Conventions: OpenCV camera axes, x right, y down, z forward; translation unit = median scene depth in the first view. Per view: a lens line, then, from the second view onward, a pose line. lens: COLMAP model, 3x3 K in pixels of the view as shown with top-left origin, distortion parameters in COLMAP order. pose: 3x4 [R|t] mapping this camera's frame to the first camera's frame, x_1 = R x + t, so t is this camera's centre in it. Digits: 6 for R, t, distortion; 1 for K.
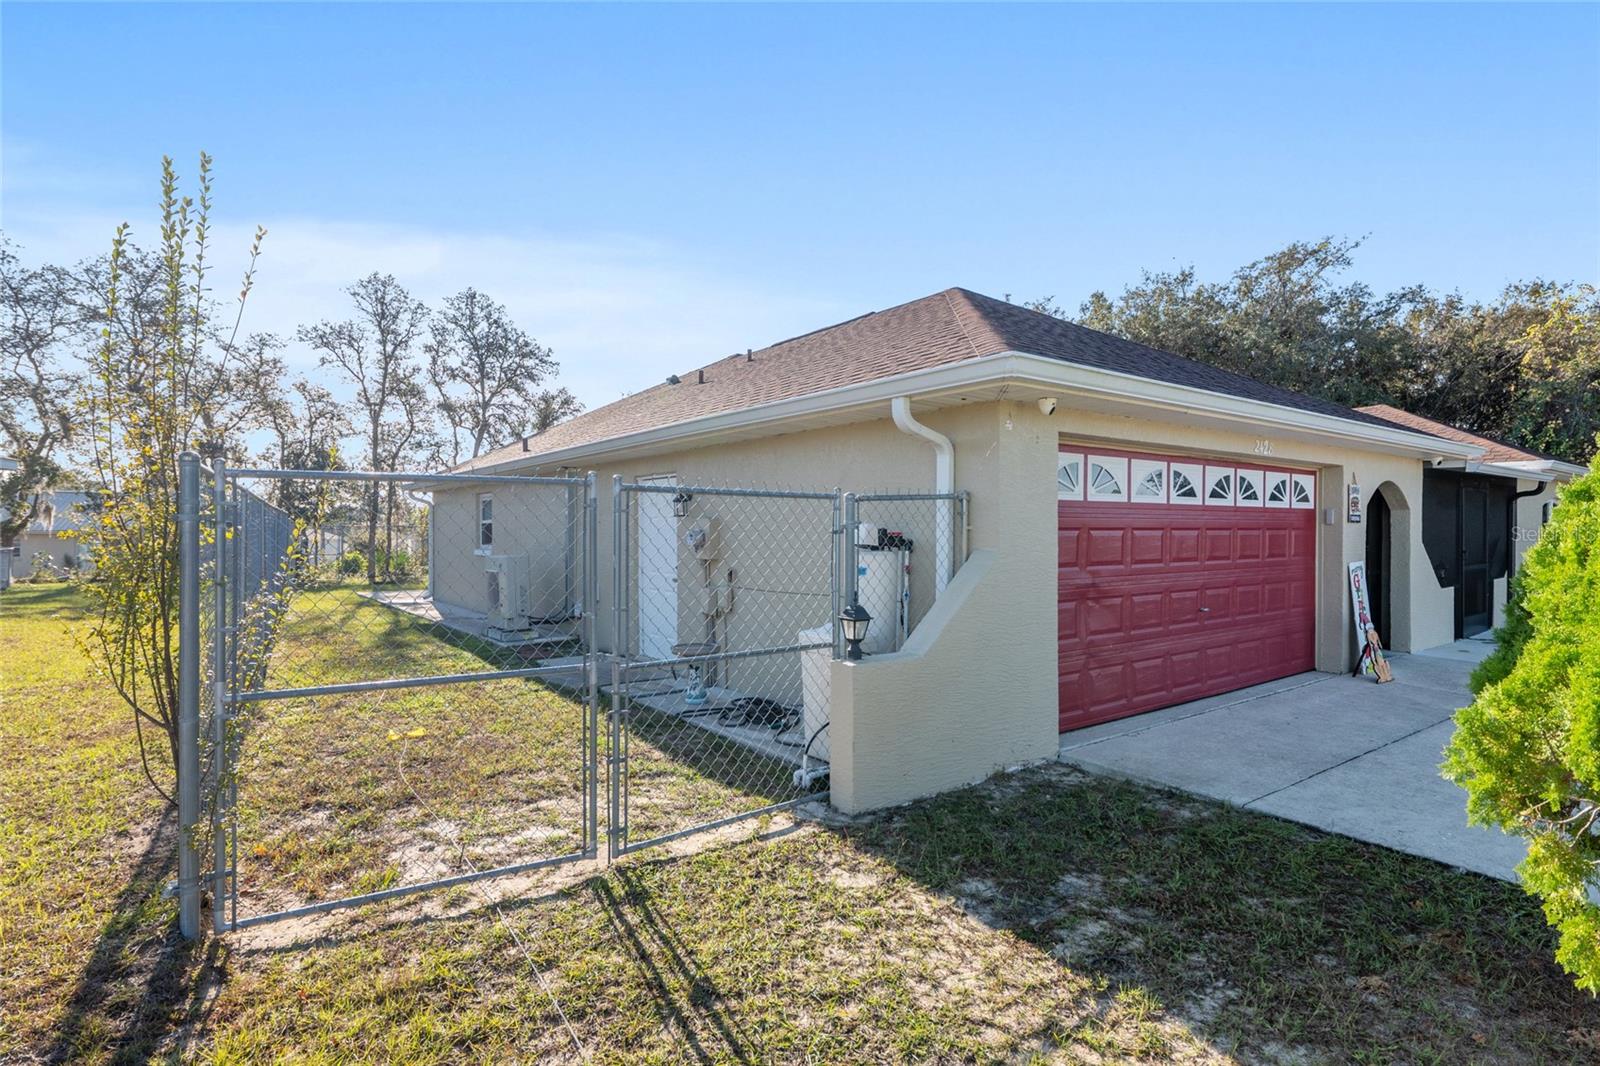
lens RADIAL K [[822.8, 0, 800.0], [0, 822.8, 533.0], [0, 0, 1]] dist [-0.000132, -0.000526]
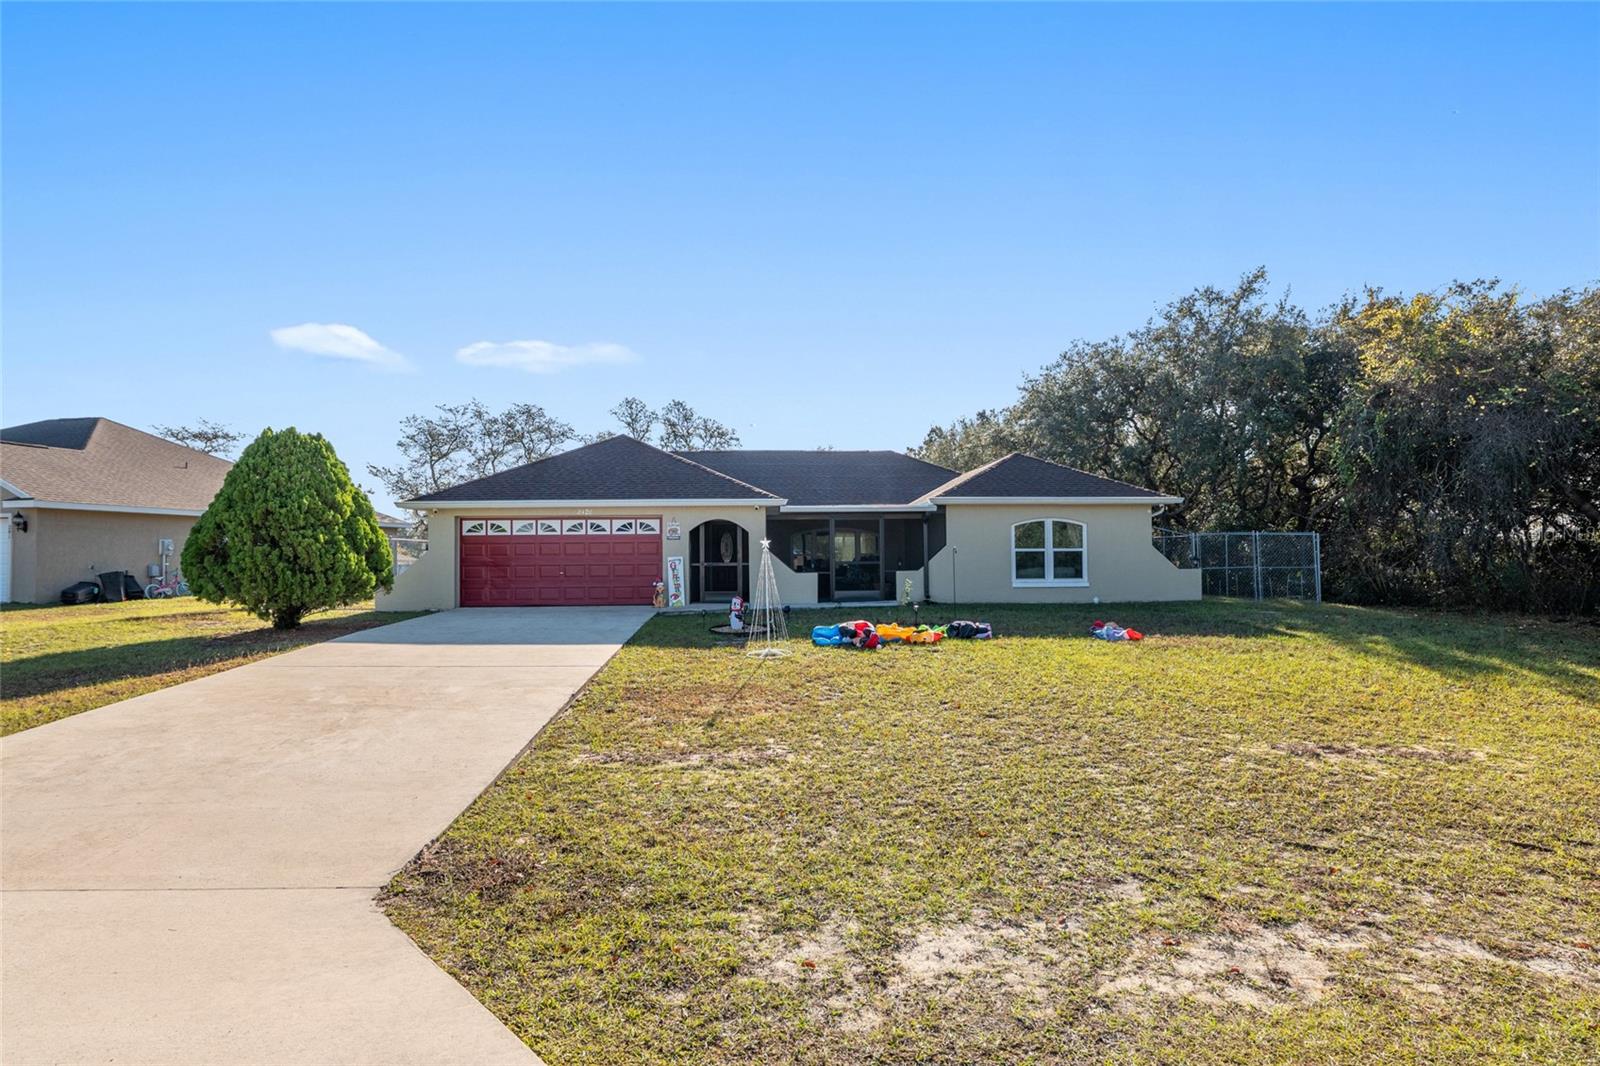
lens RADIAL K [[854.5, 0, 800.0], [0, 854.5, 533.0], [0, 0, 1]] dist [-0.002219, 0.000126]
pose [[0.827579, -0.024506, -0.560814, 1.584036], [0.008023, 0.999461, -0.031834, 0.032482], [0.561292, 0.021846, 0.827330, -0.509948]]
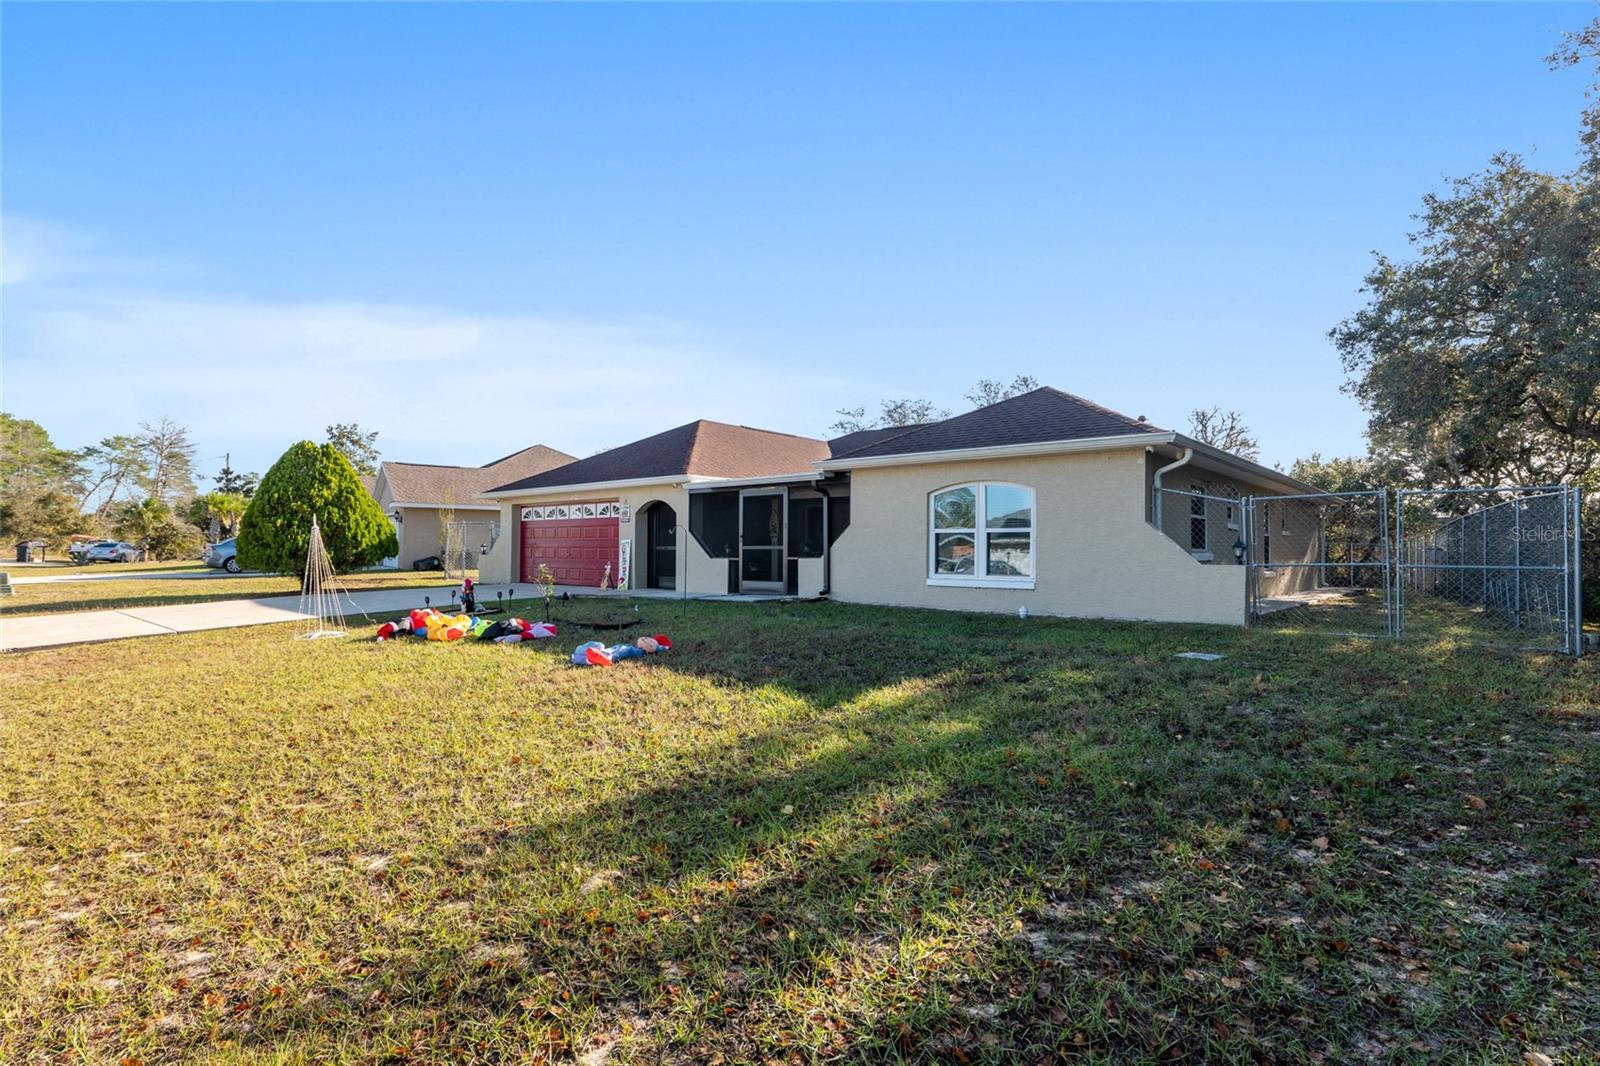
lens RADIAL K [[803.1, 0, 800.0], [0, 803.1, 533.0], [0, 0, 1]] dist [-0.002663, -0.000228]
pose [[0.204183, -0.019085, -0.978747, 2.007332], [-0.003043, 0.999793, -0.020131, 0.040832], [0.978928, 0.007089, 0.204082, 0.715647]]
